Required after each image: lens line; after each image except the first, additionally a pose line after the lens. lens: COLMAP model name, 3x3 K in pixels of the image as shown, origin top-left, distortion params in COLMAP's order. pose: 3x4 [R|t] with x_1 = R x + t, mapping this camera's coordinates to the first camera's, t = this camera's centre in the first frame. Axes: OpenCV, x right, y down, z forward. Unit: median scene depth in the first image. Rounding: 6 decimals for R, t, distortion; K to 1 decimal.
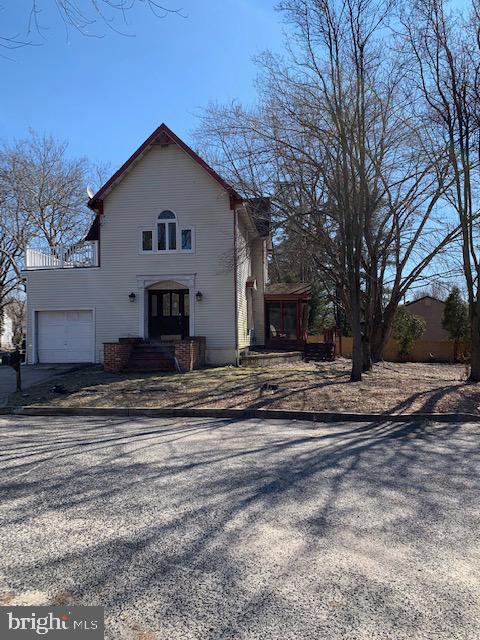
lens RADIAL K [[485.5, 0, 242.3], [0, 485.5, 318.1], [0, 0, 1]] dist [0.032091, -0.051632]
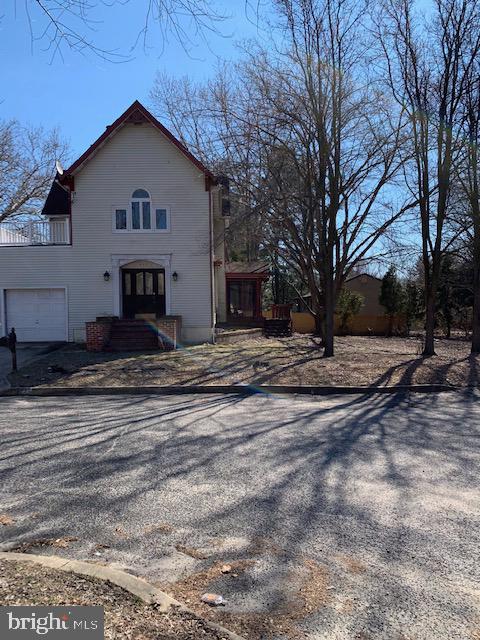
lens RADIAL K [[485.5, 0, 240.0], [0, 485.5, 319.2], [0, 0, 1]] dist [0.032091, -0.051632]
pose [[0.989883, -0.003968, 0.141828, -0.158176], [-0.004209, 0.998348, 0.057304, -0.020773], [-0.141821, -0.057322, 0.988231, -0.059812]]
